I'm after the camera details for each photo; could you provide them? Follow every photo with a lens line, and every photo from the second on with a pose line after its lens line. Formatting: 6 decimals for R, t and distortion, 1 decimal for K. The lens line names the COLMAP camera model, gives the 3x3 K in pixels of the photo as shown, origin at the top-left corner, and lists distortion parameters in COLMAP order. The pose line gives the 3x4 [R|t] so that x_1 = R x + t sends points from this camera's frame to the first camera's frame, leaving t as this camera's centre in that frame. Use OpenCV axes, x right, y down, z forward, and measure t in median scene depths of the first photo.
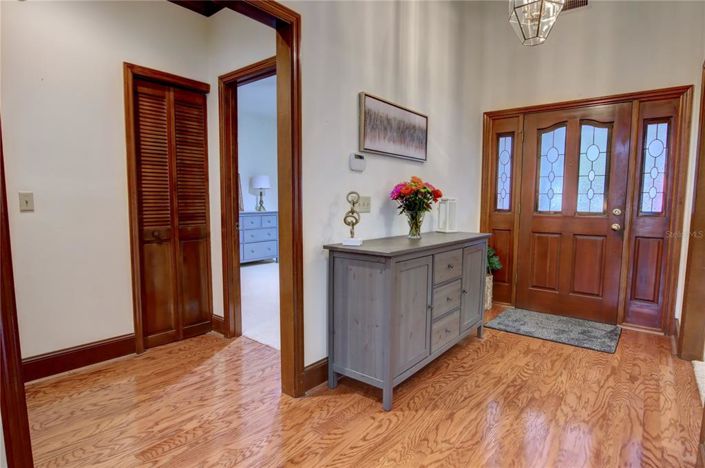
lens RADIAL K [[383.6, 0, 351.8], [0, 383.6, 238.6], [0, 0, 1]] dist [-0.018333, 0.000243]
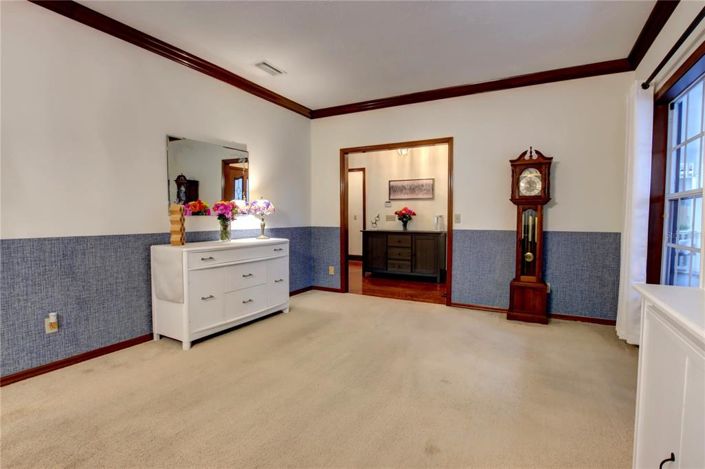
lens RADIAL K [[343.3, 0, 353.0], [0, 343.3, 234.8], [0, 0, 1]] dist [-0.000191, 0.000009]
pose [[0.176177, 0.045206, -0.983320, 2.434844], [-0.104816, 0.994127, 0.026924, -0.000662], [0.978762, 0.098324, 0.179881, 0.255056]]
